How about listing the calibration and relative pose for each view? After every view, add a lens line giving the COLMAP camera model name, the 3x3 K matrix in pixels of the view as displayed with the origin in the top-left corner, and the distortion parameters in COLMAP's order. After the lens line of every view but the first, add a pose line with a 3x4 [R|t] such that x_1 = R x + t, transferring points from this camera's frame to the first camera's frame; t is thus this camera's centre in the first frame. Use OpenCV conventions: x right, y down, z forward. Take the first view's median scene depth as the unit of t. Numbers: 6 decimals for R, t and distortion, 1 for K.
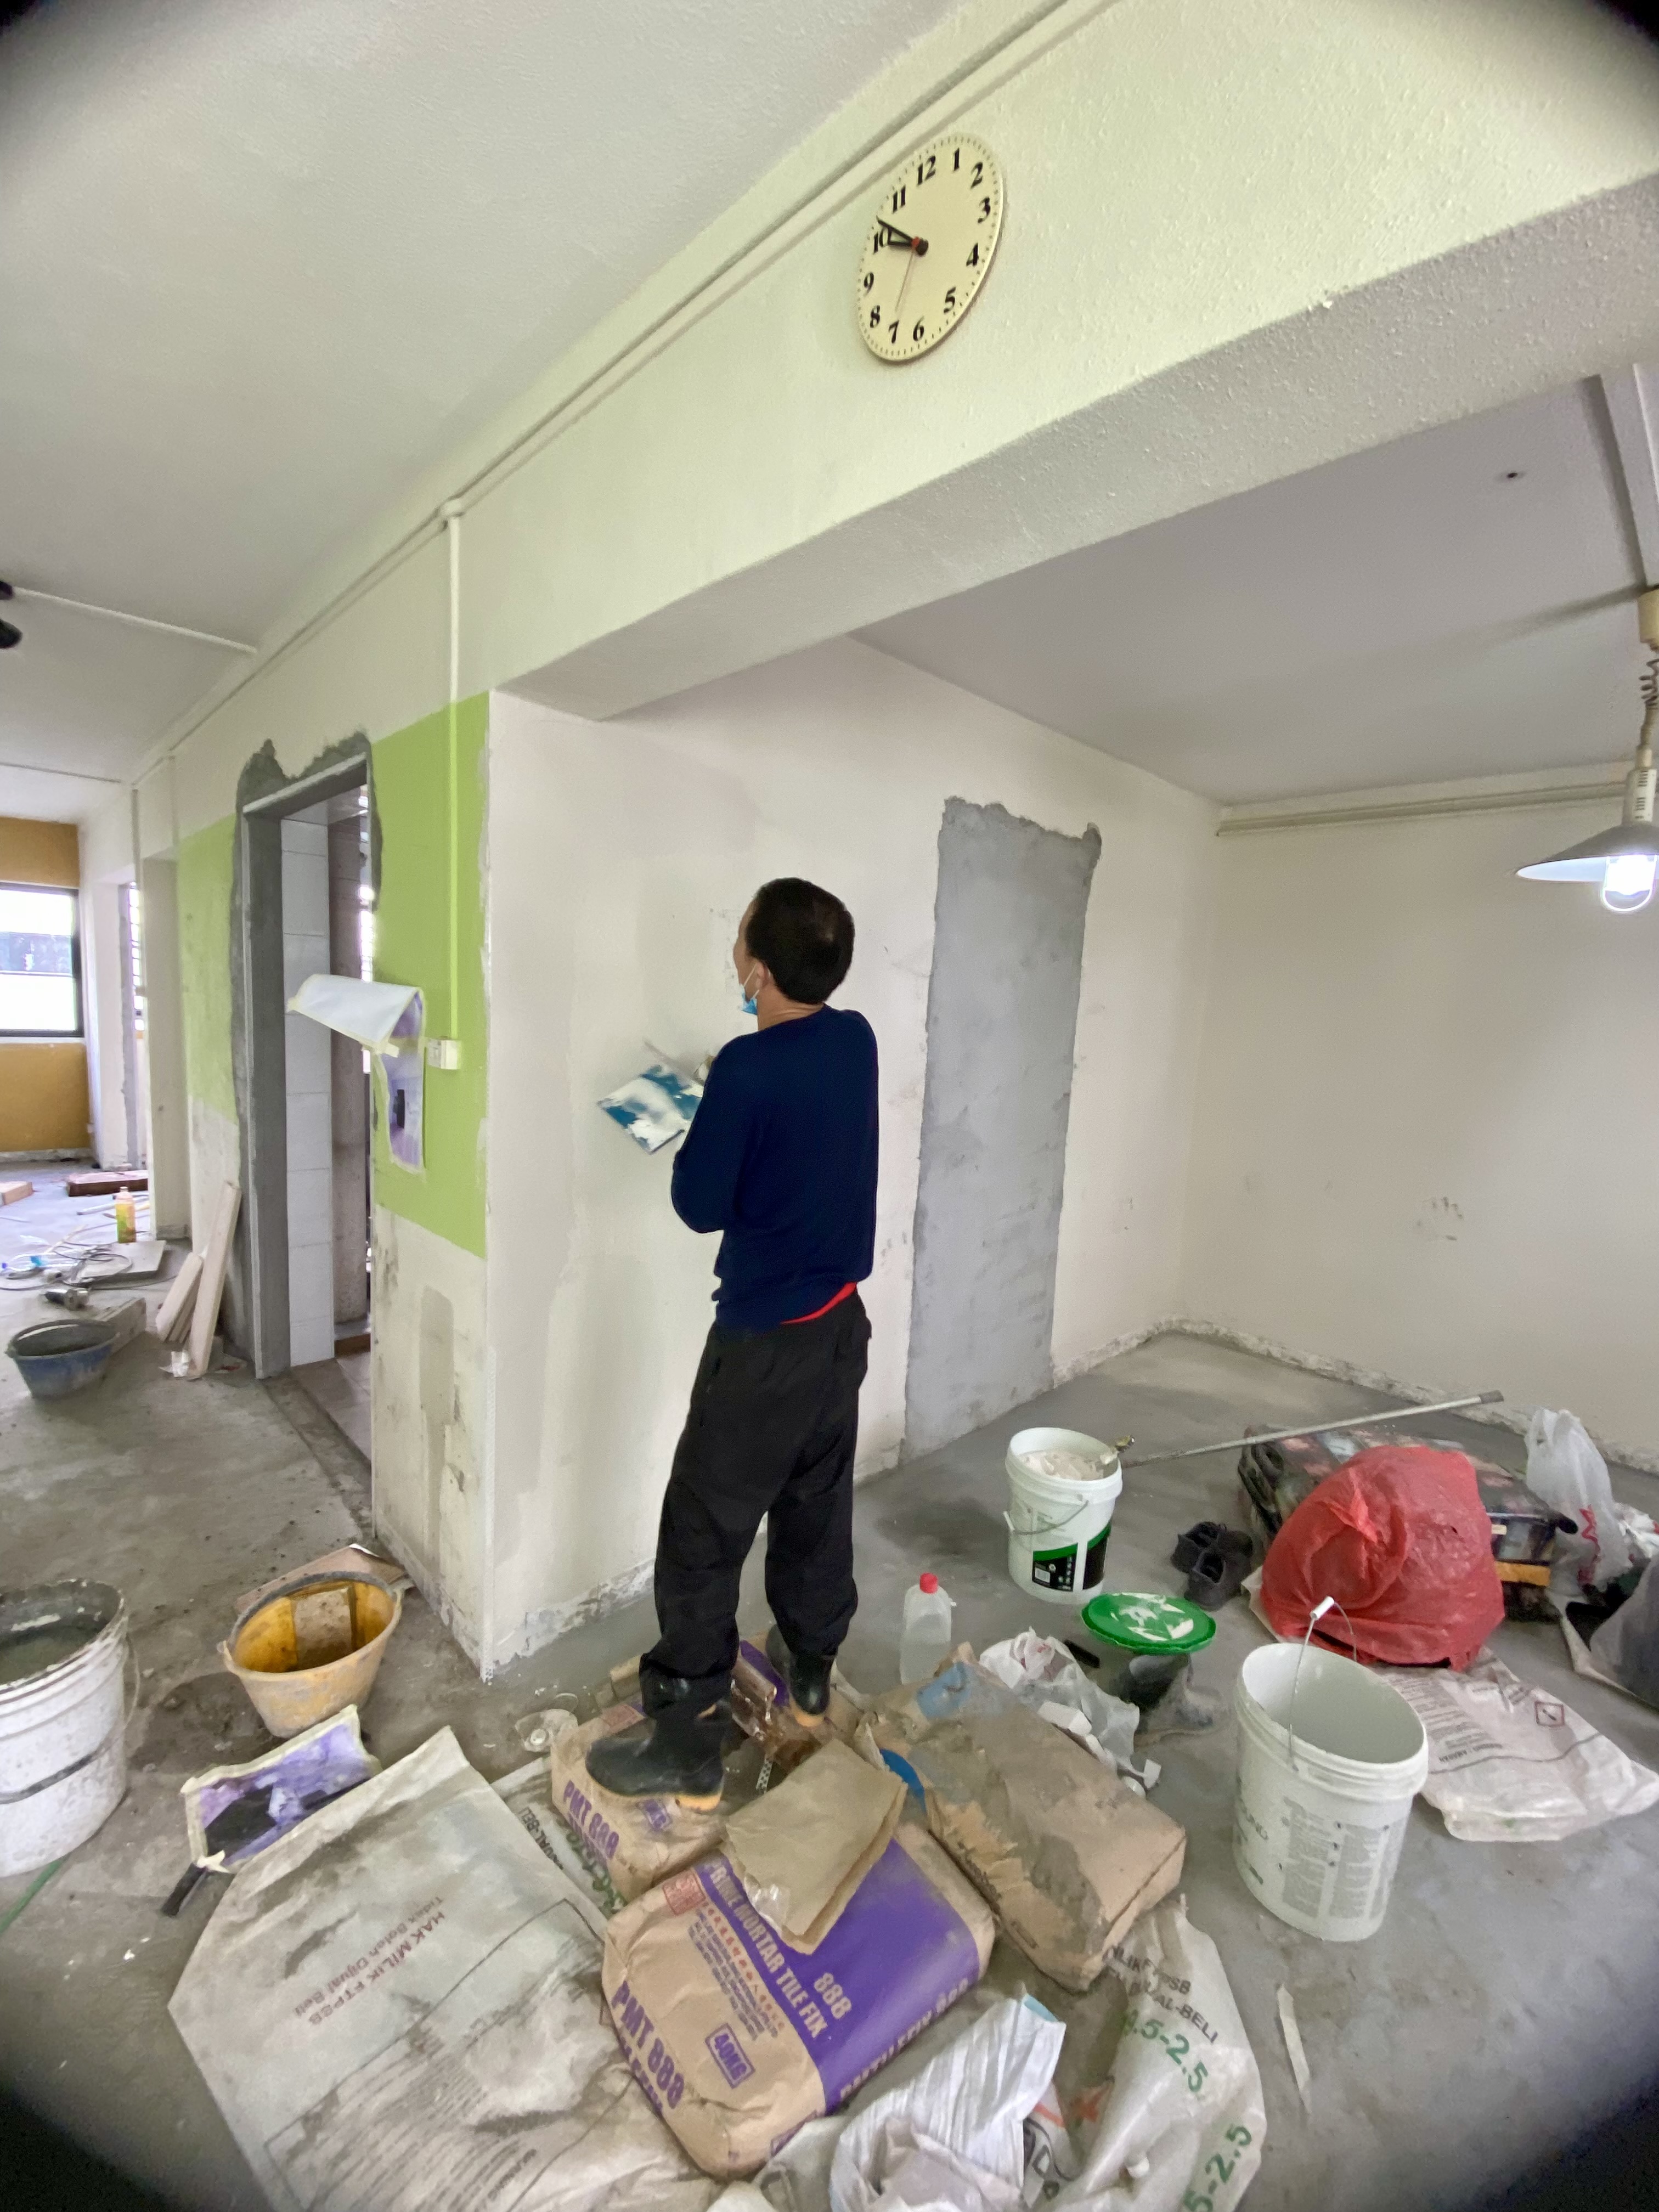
lens RADIAL K [[893.7, 0, 813.2], [0, 893.7, 1098.1], [0, 0, 1]] dist [-0.011692, -0.003210]
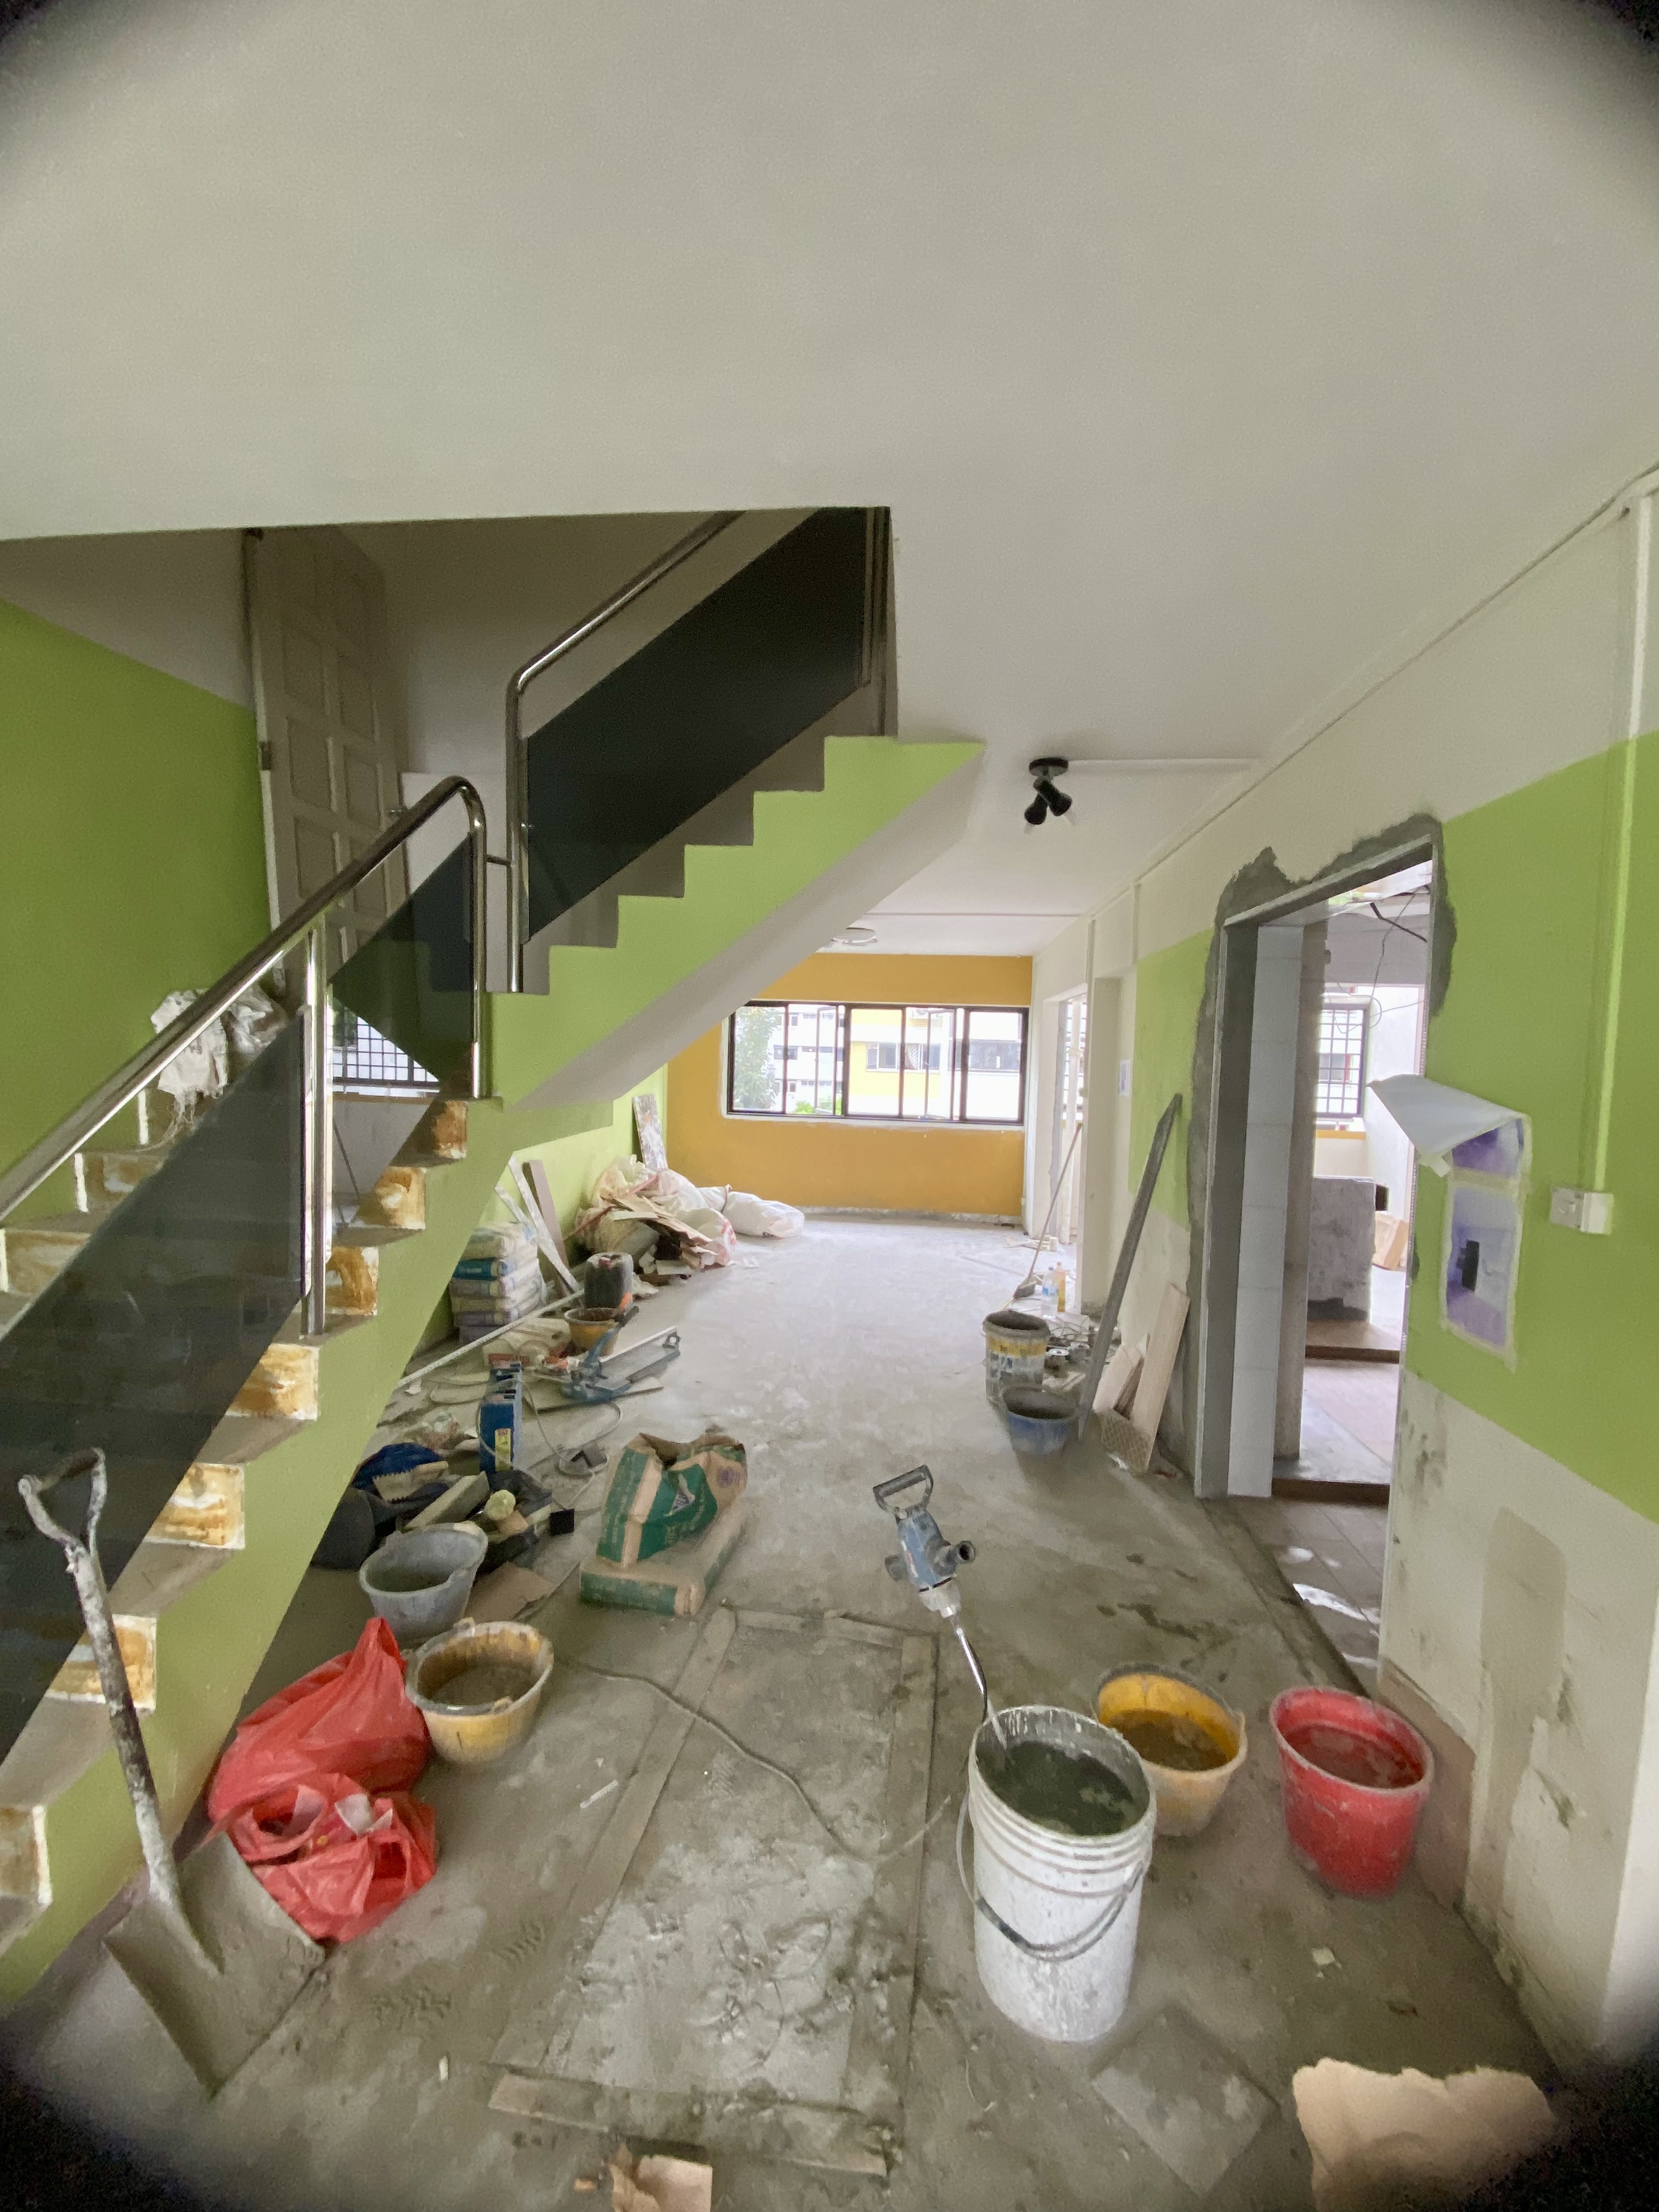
lens RADIAL K [[893.7, 0, 833.8], [0, 893.7, 1101.5], [0, 0, 1]] dist [-0.011692, -0.003210]
pose [[0.642361, 0.009644, -0.766342, -0.143963], [-0.083553, 0.994842, -0.057516, -0.025839], [0.761834, 0.100976, 0.639854, 0.032374]]
